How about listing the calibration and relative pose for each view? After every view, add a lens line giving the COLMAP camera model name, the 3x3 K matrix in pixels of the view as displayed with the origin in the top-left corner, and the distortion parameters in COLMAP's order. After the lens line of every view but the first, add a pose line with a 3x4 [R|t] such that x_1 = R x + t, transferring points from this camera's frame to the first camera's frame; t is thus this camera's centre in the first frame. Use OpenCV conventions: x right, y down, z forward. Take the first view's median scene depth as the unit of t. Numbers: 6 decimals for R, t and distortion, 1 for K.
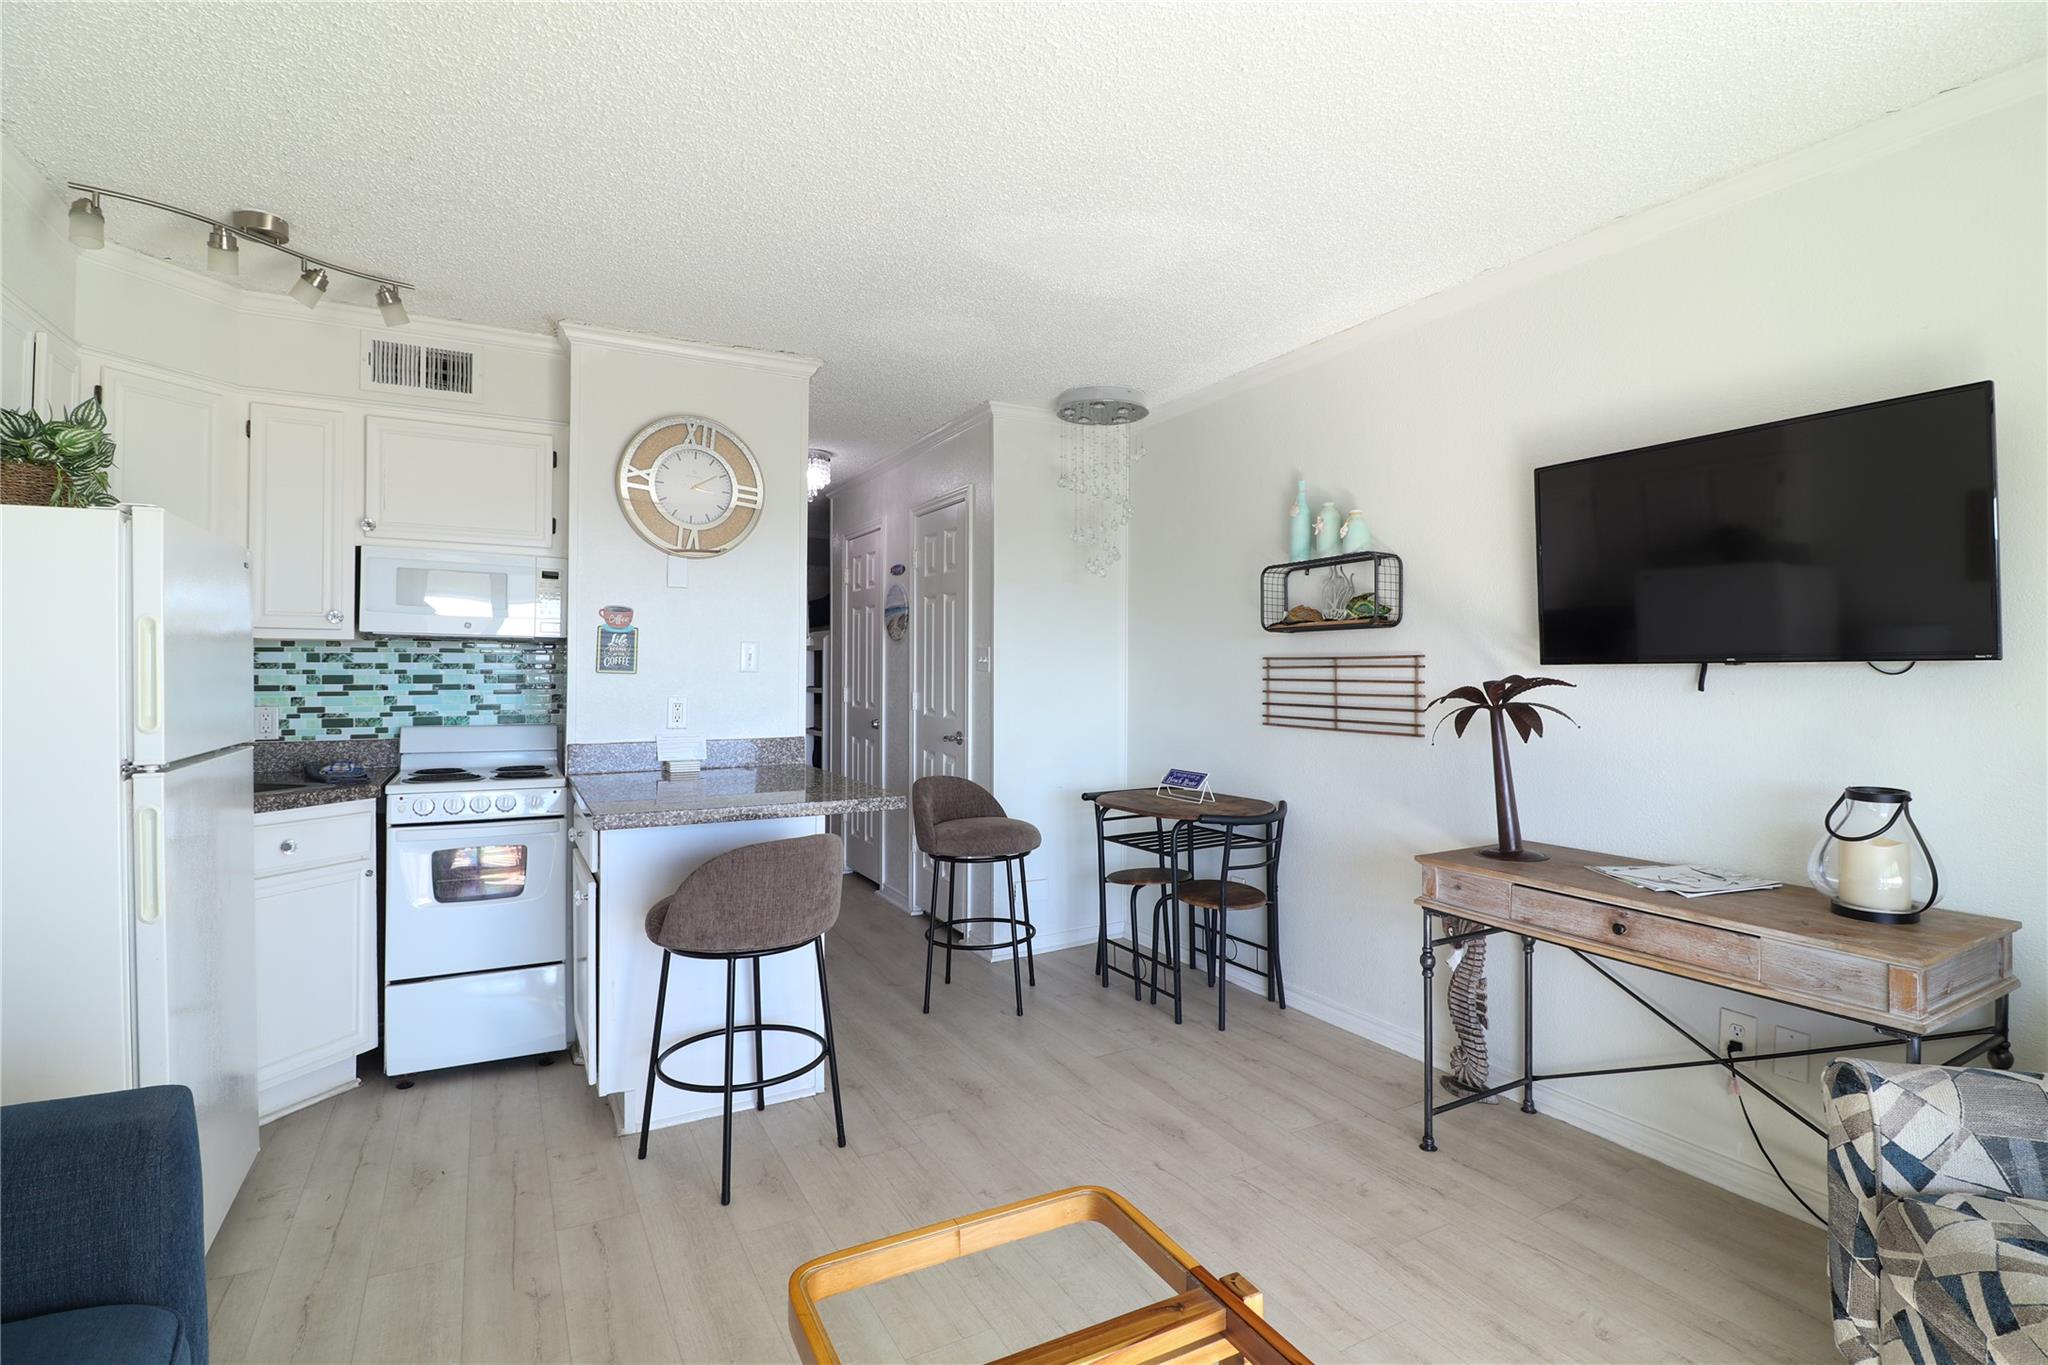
lens RADIAL K [[968.8, 0, 1032.6], [0, 968.8, 667.5], [0, 0, 1]] dist [0.001066, -0.014231]
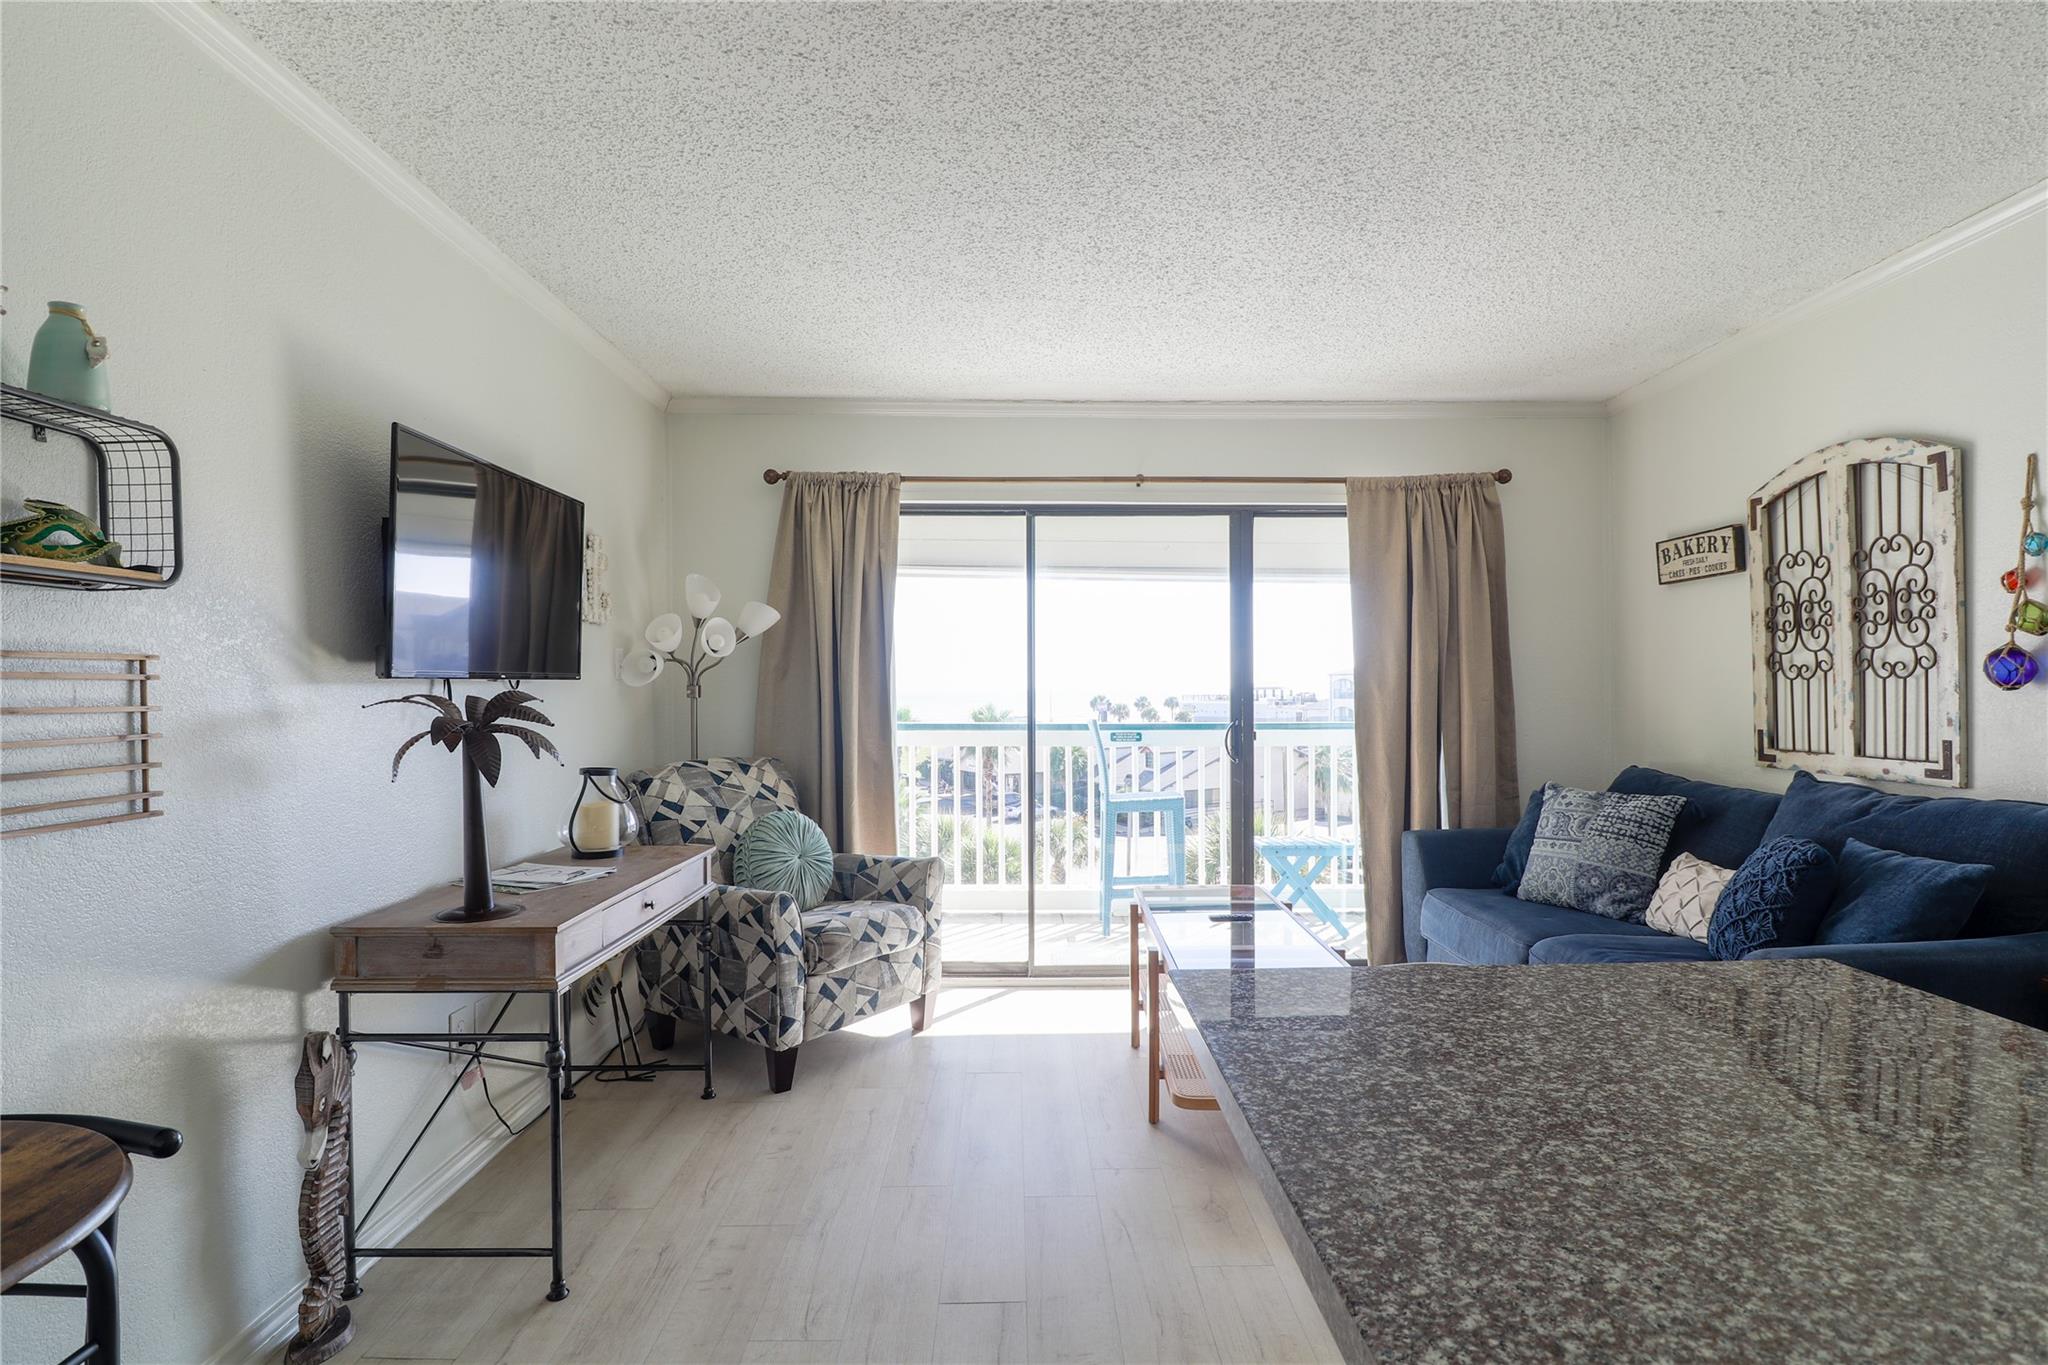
lens RADIAL K [[1011.5, 0, 1035.1], [0, 1011.5, 698.5], [0, 0, 1]] dist [0.002742, -0.011663]
pose [[-0.883545, 0.001947, 0.468342, -0.236188], [0.005476, 0.999966, 0.006173, 0.008129], [-0.468314, 0.008019, -0.883526, 1.167070]]
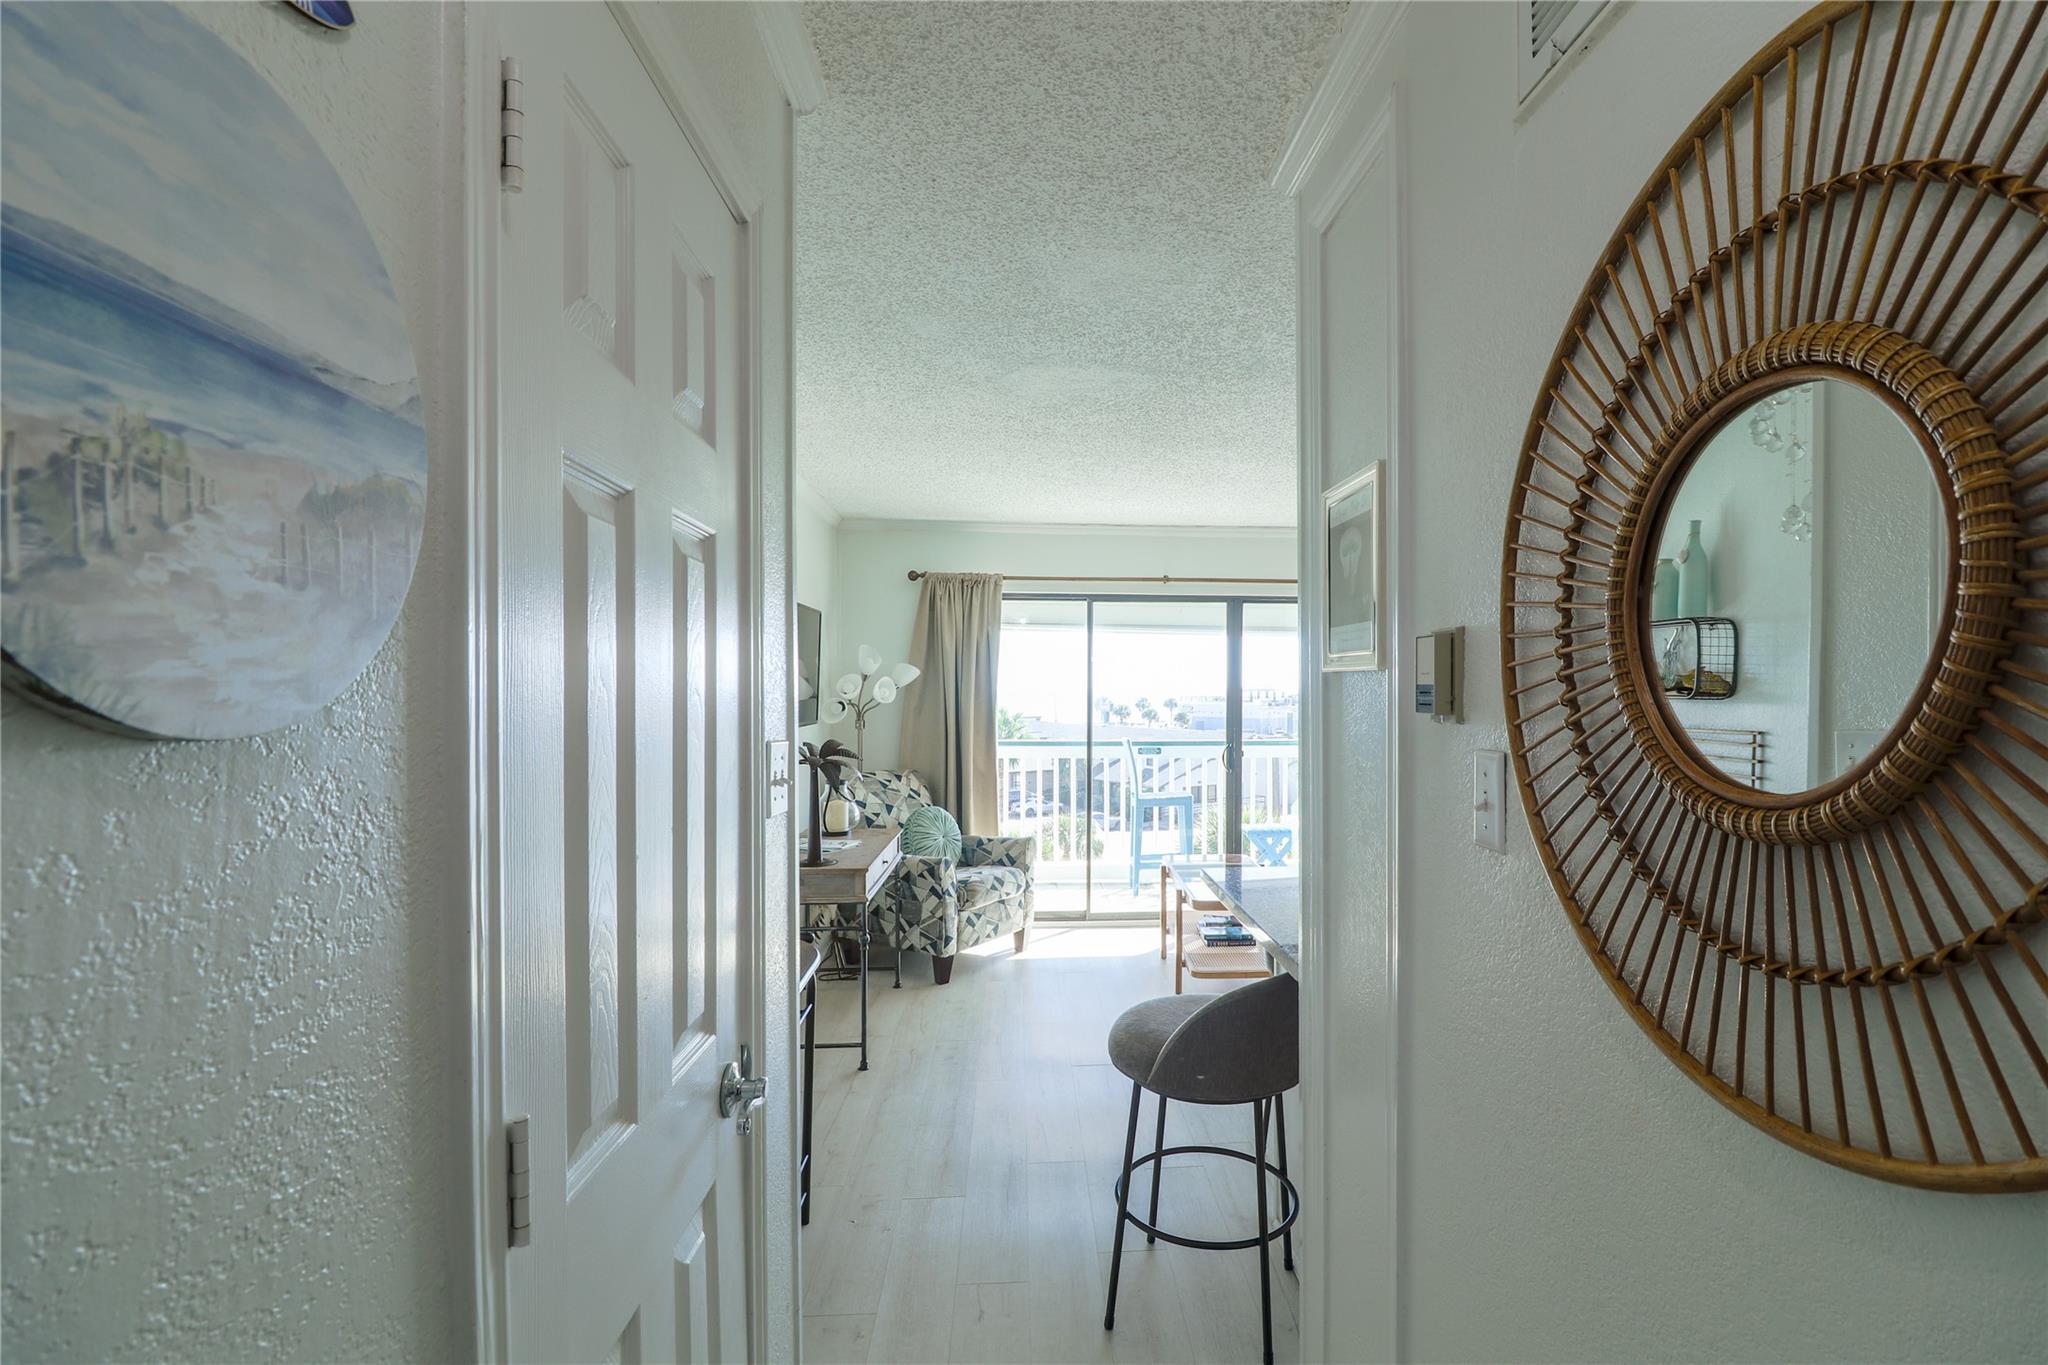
lens RADIAL K [[982.2, 0, 1109.2], [0, 982.2, 692.9], [0, 0, 1]] dist [-0.000356, -0.013549]
pose [[-0.915000, -0.000718, 0.403454, -0.389648], [0.000081, 0.999998, 0.001963, -0.051721], [-0.403455, 0.001829, -0.914998, 1.665353]]
